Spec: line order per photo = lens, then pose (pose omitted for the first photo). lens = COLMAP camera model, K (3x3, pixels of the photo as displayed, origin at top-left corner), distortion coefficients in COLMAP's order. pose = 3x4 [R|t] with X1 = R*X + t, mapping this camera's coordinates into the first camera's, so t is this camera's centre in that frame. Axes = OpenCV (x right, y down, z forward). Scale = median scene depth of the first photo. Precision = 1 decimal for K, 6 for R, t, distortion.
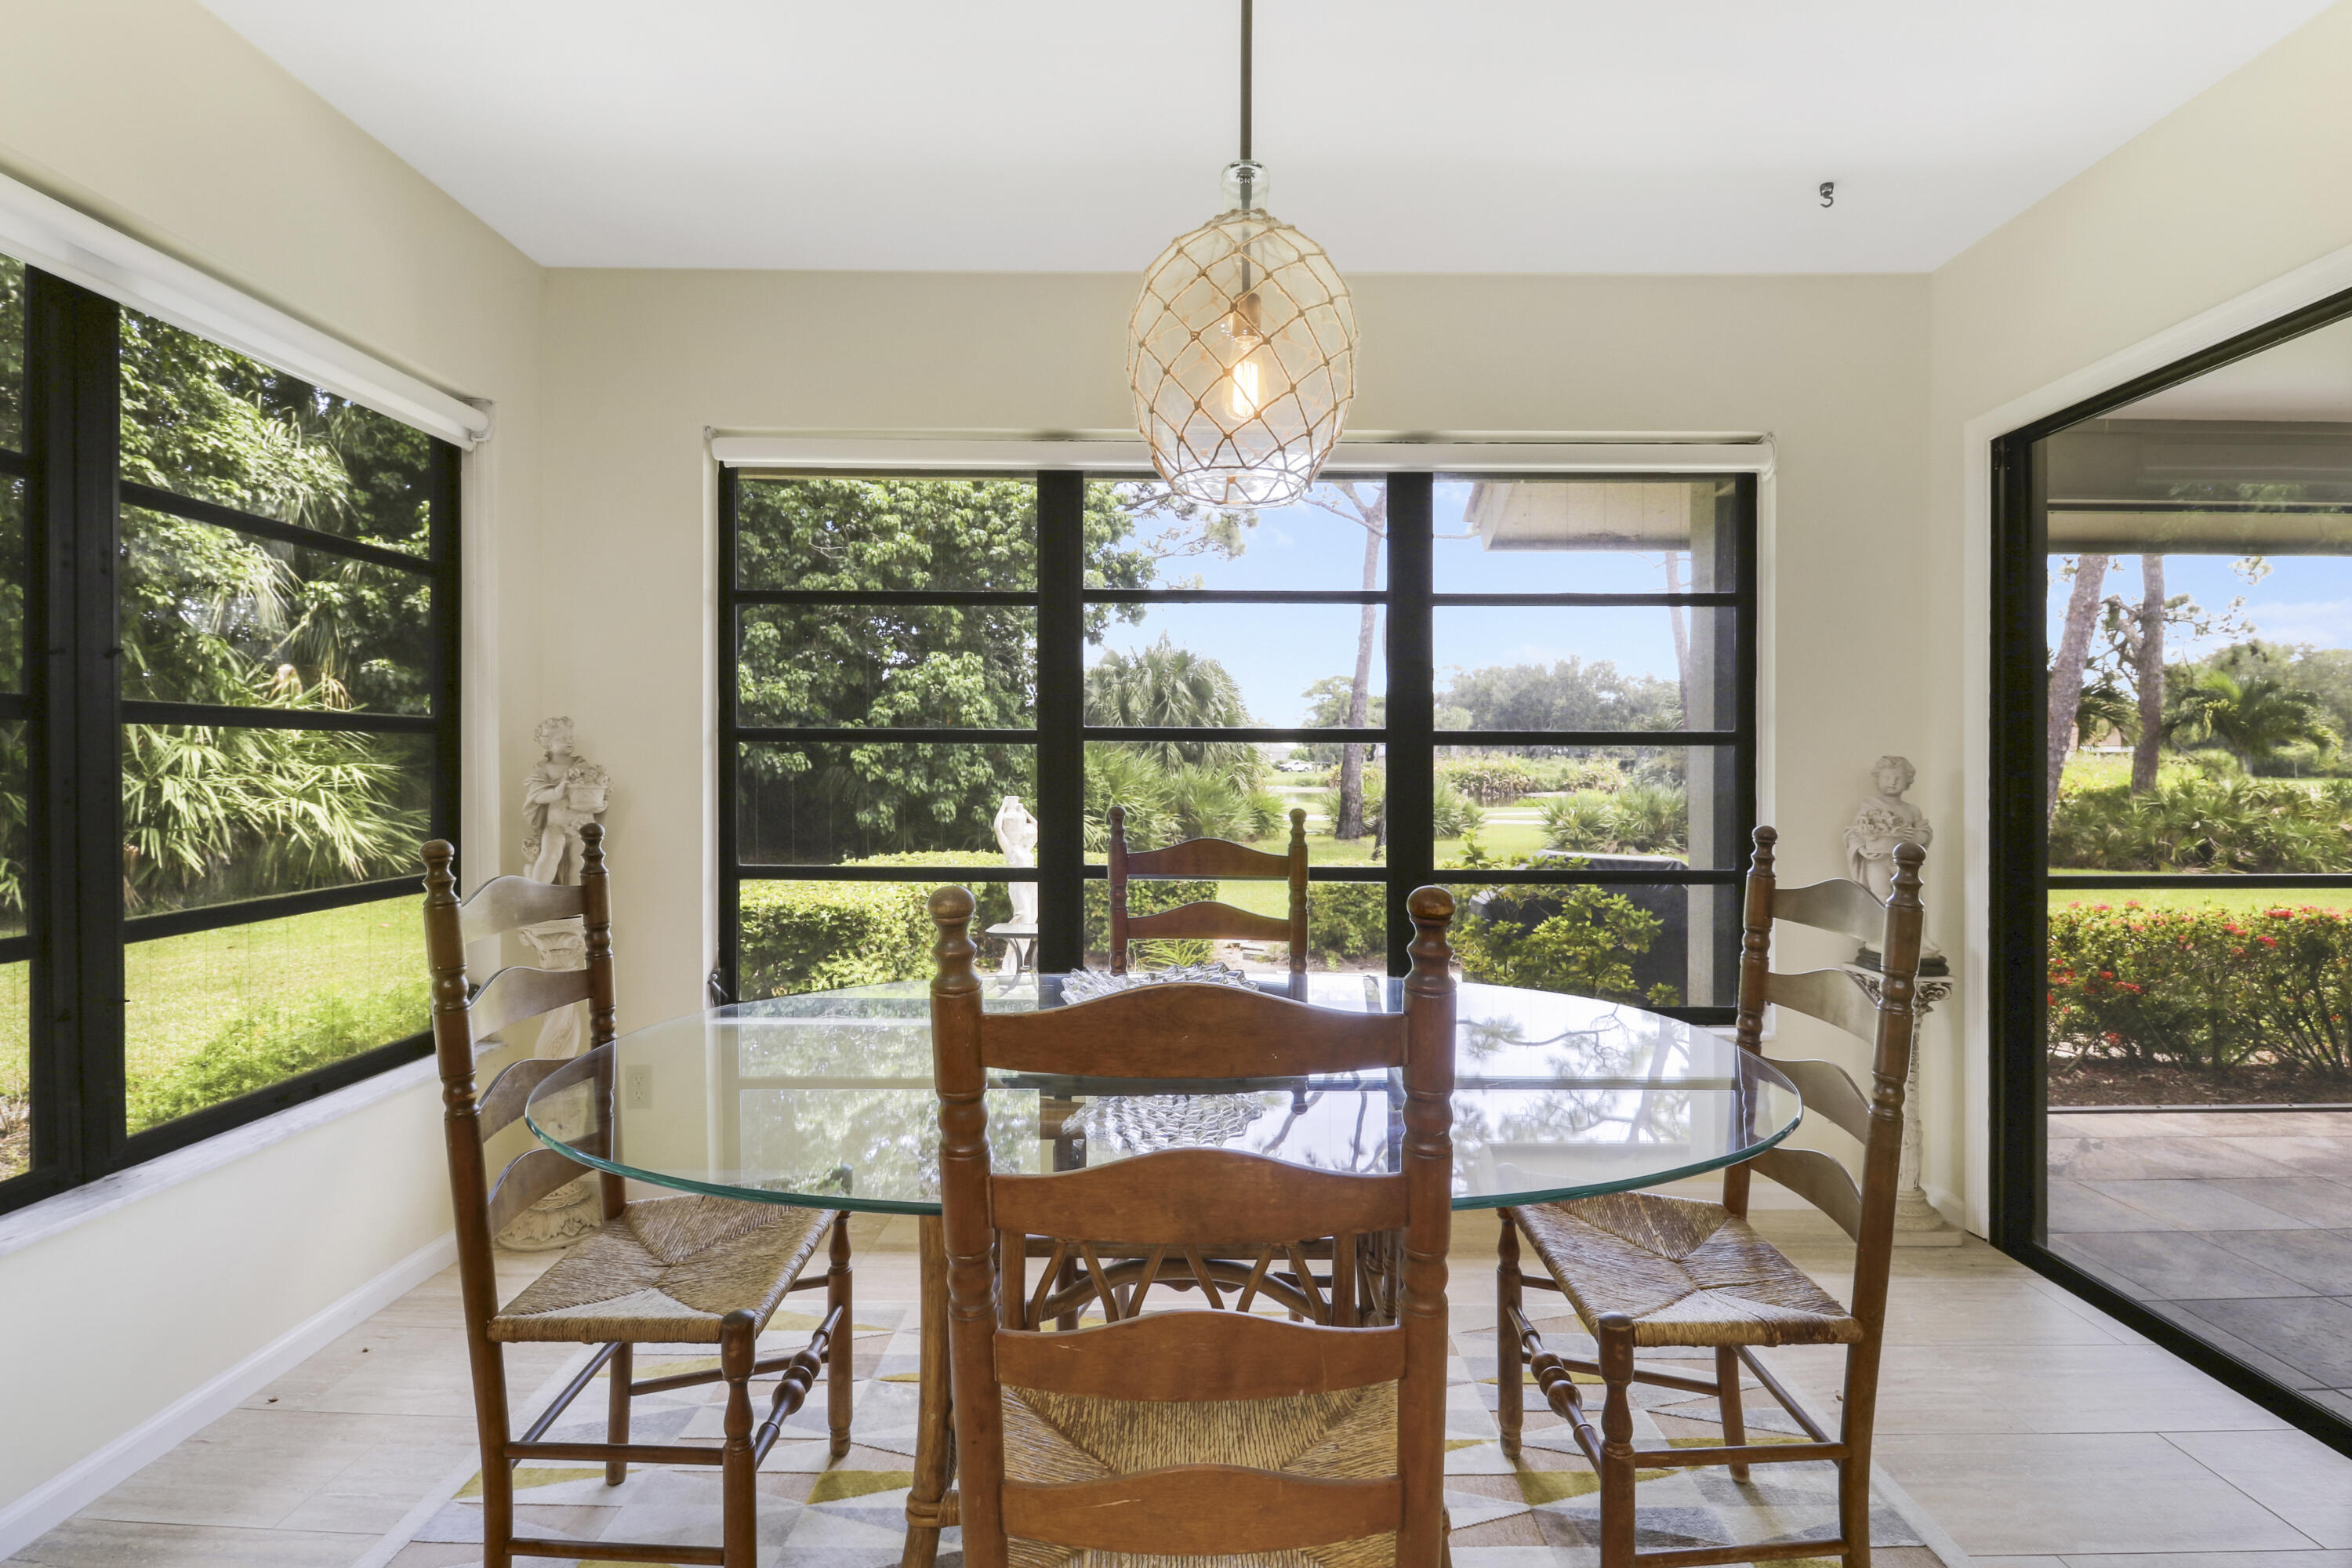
lens RADIAL K [[1138.3, 0, 1197.3], [0, 1138.3, 755.6], [0, 0, 1]] dist [0.007091, -0.002652]
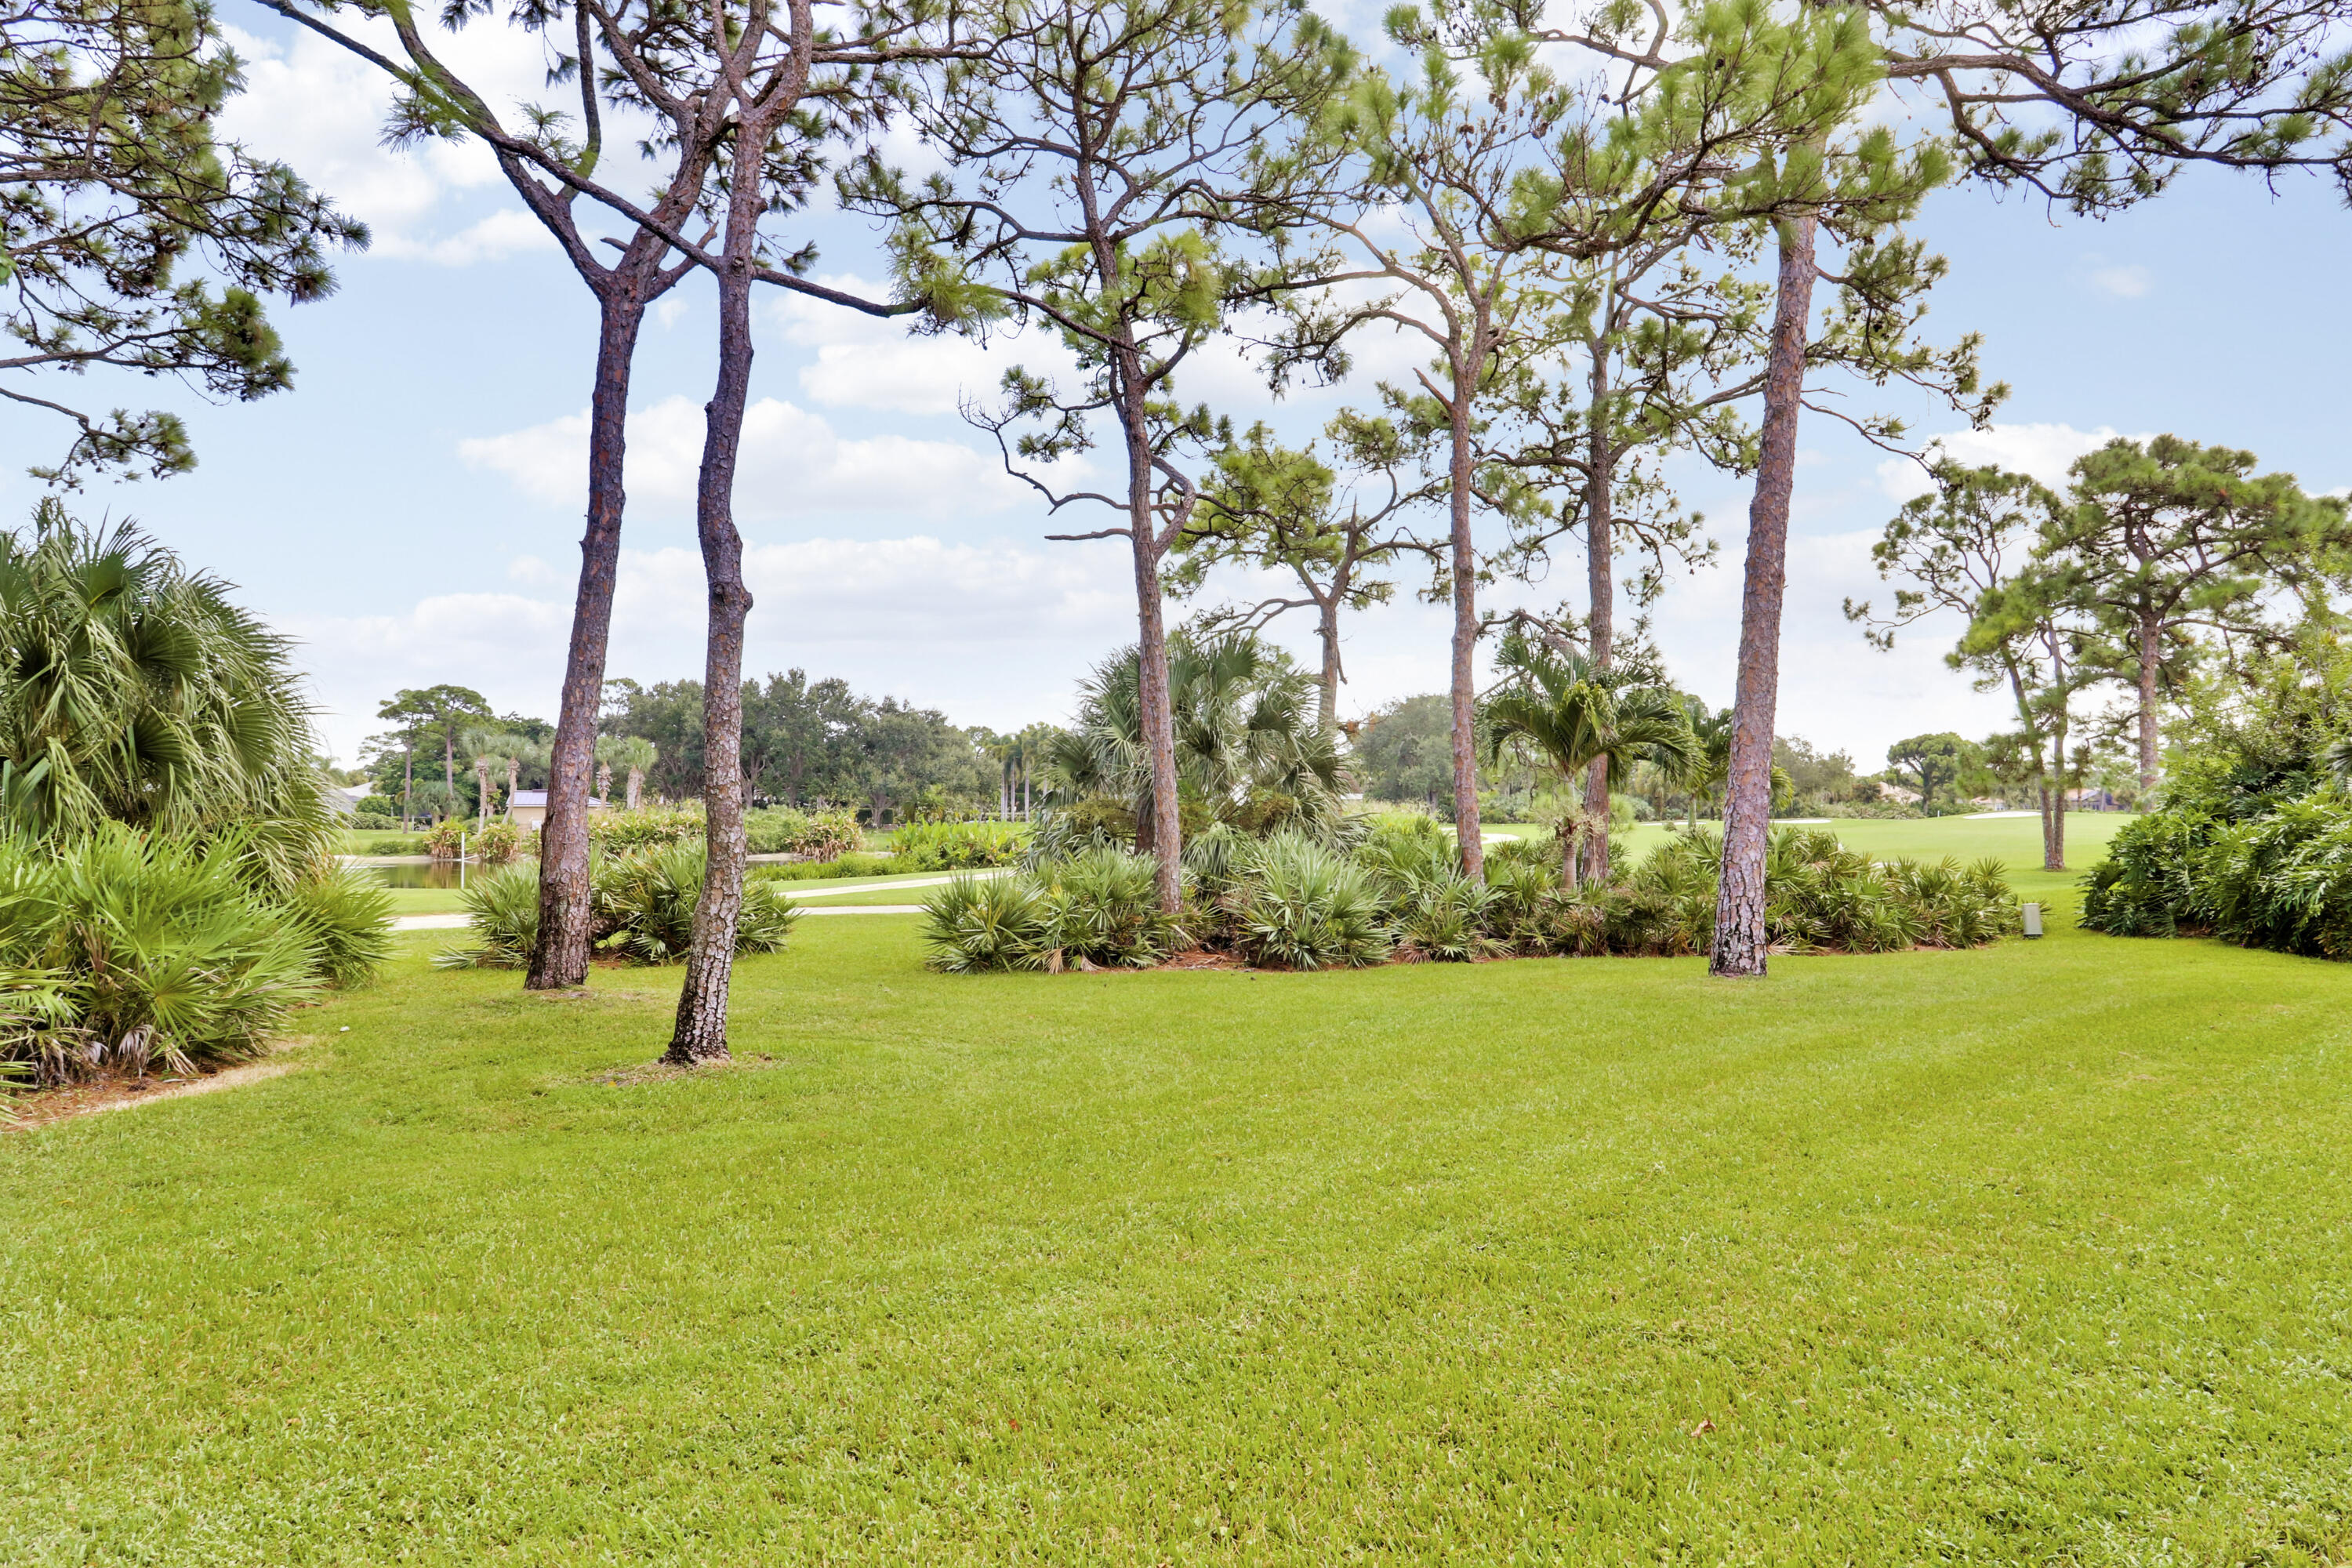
lens RADIAL K [[1346.6, 0, 1172.8], [0, 1346.6, 773.5], [0, 0, 1]] dist [-0.000199, -0.001202]
pose [[0.807421, 0.008503, 0.589915, 0.017232], [0.005124, 0.999757, -0.021423, 0.001012], [-0.589954, 0.020320, 0.807181, 0.573208]]
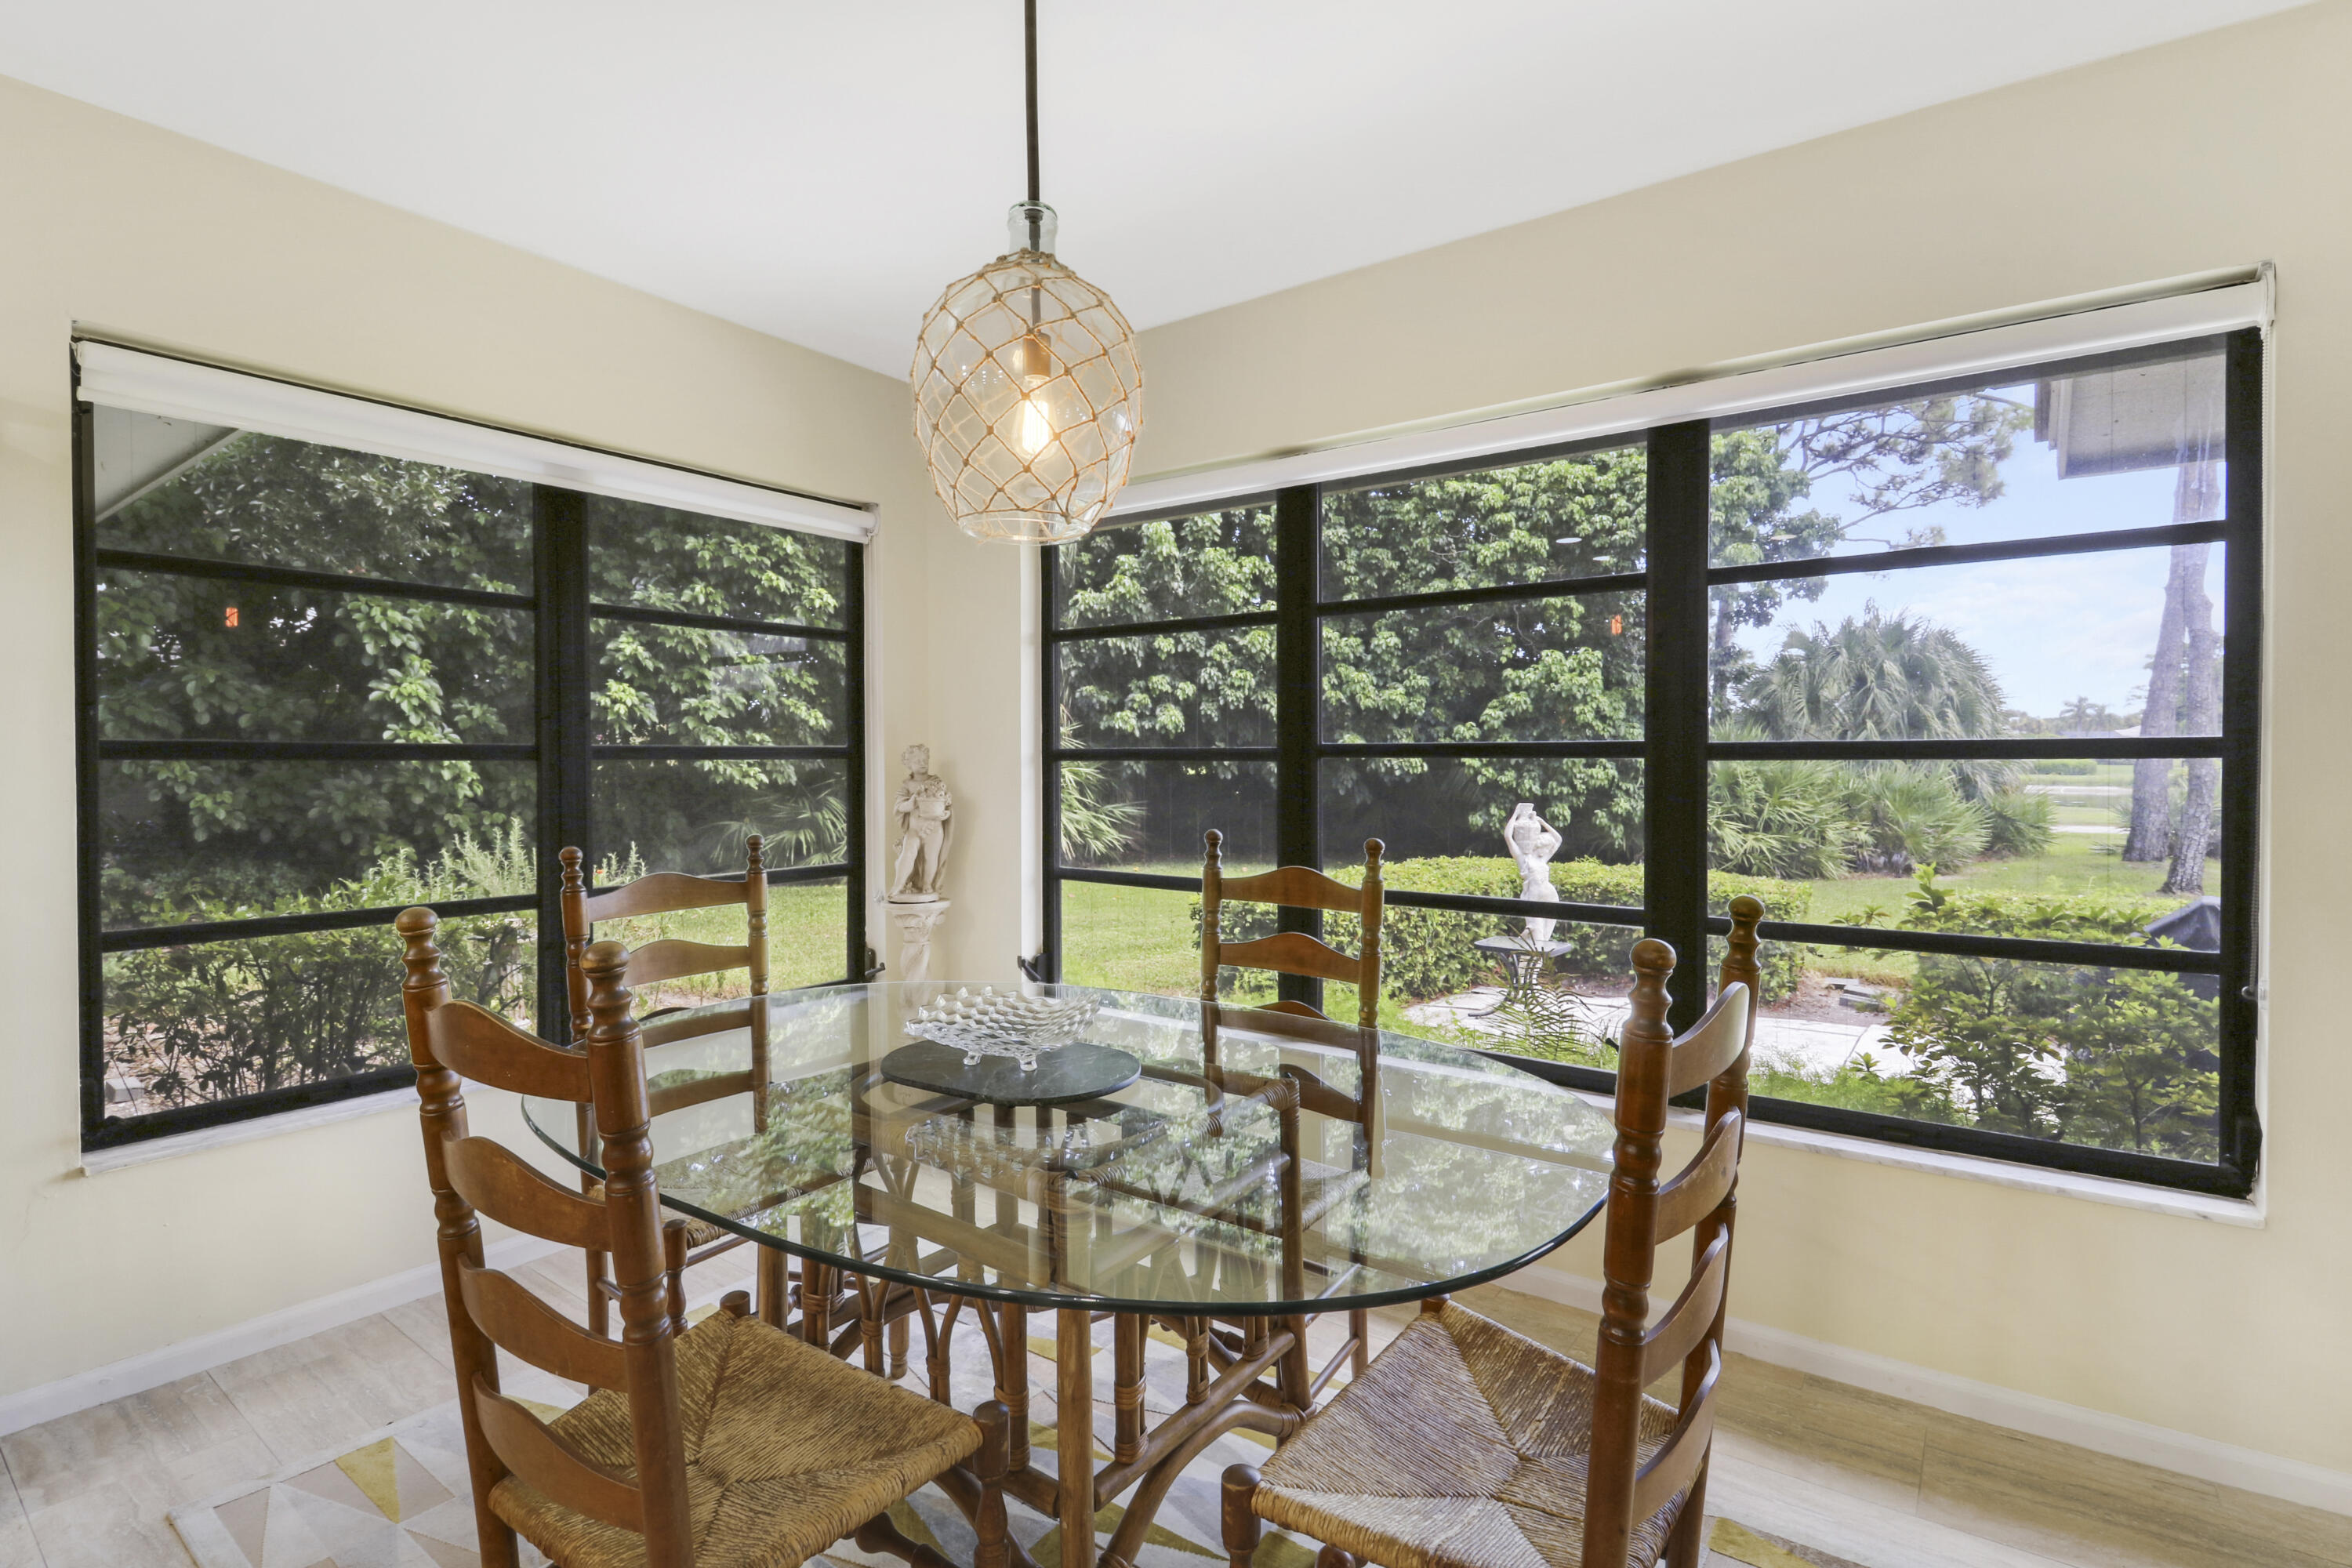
lens RADIAL K [[1138.3, 0, 1162.4], [0, 1138.3, 781.1], [0, 0, 1]] dist [0.007091, -0.002652]
pose [[0.804283, 0.004480, -0.594229, 0.079191], [0.010103, 0.999724, 0.021210, -0.003339], [0.594160, -0.023062, 0.804016, 0.026034]]
